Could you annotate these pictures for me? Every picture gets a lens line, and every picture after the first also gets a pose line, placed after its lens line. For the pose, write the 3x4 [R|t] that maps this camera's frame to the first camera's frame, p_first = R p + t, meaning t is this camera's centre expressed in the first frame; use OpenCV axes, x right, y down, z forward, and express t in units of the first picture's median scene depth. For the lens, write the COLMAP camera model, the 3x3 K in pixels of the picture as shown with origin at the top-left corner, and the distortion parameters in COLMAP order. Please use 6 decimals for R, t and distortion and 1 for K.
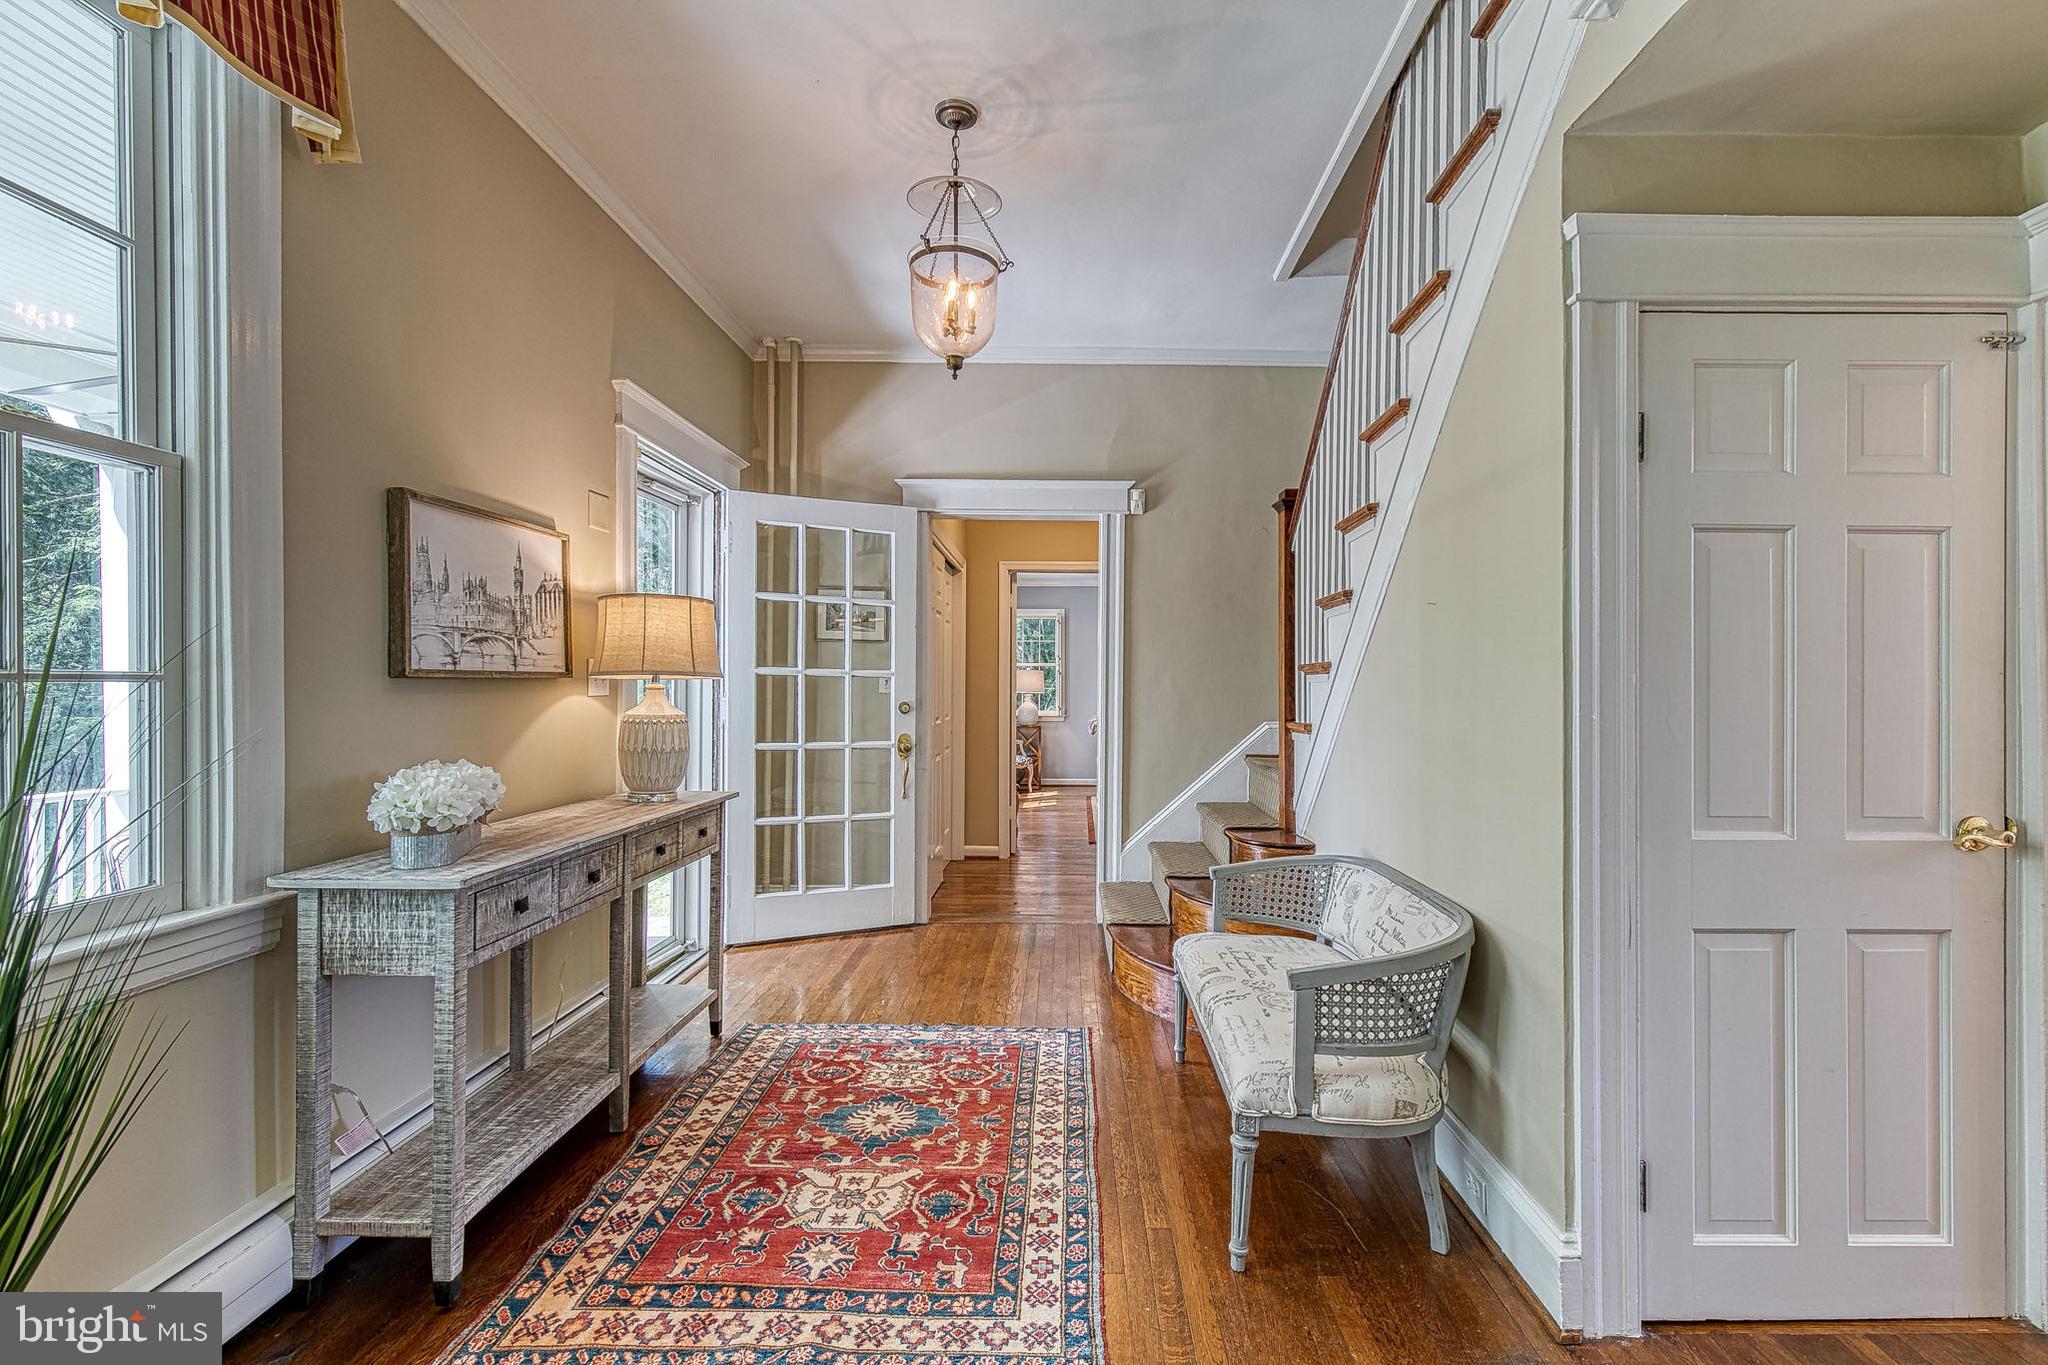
lens RADIAL K [[920.4, 0, 1040.6], [0, 920.4, 686.8], [0, 0, 1]] dist [0.006710, -0.000706]
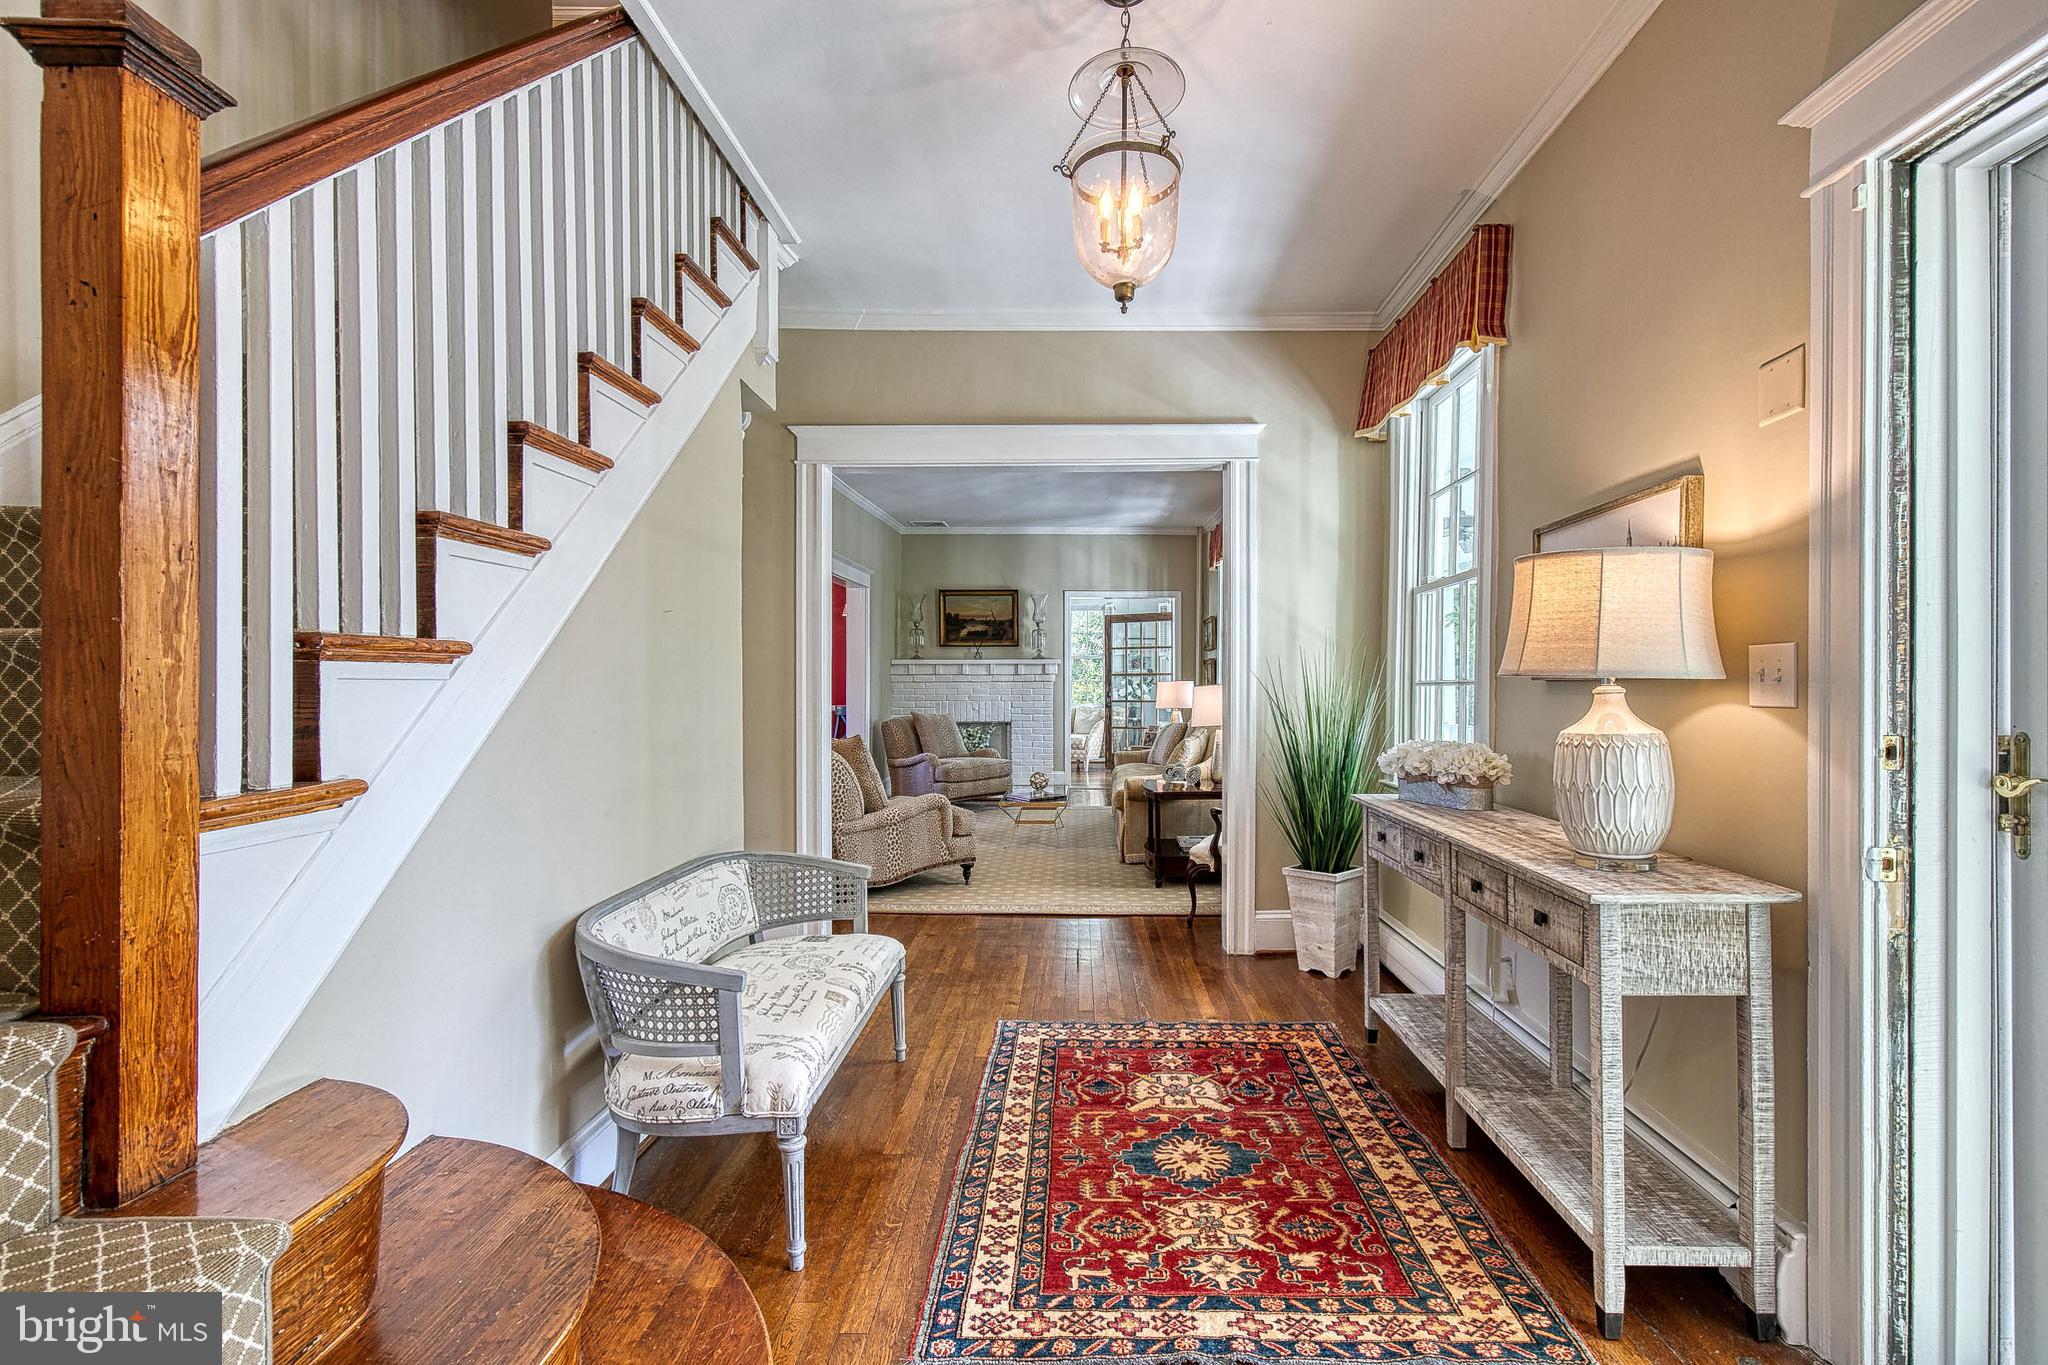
lens RADIAL K [[920.4, 0, 1040.6], [0, 920.4, 686.8], [0, 0, 1]] dist [0.006710, -0.000706]
pose [[-0.999873, -0.001557, 0.015868, -0.035007], [-0.001482, 0.999988, 0.004755, -0.005002], [-0.015875, 0.004731, -0.999863, 1.963396]]
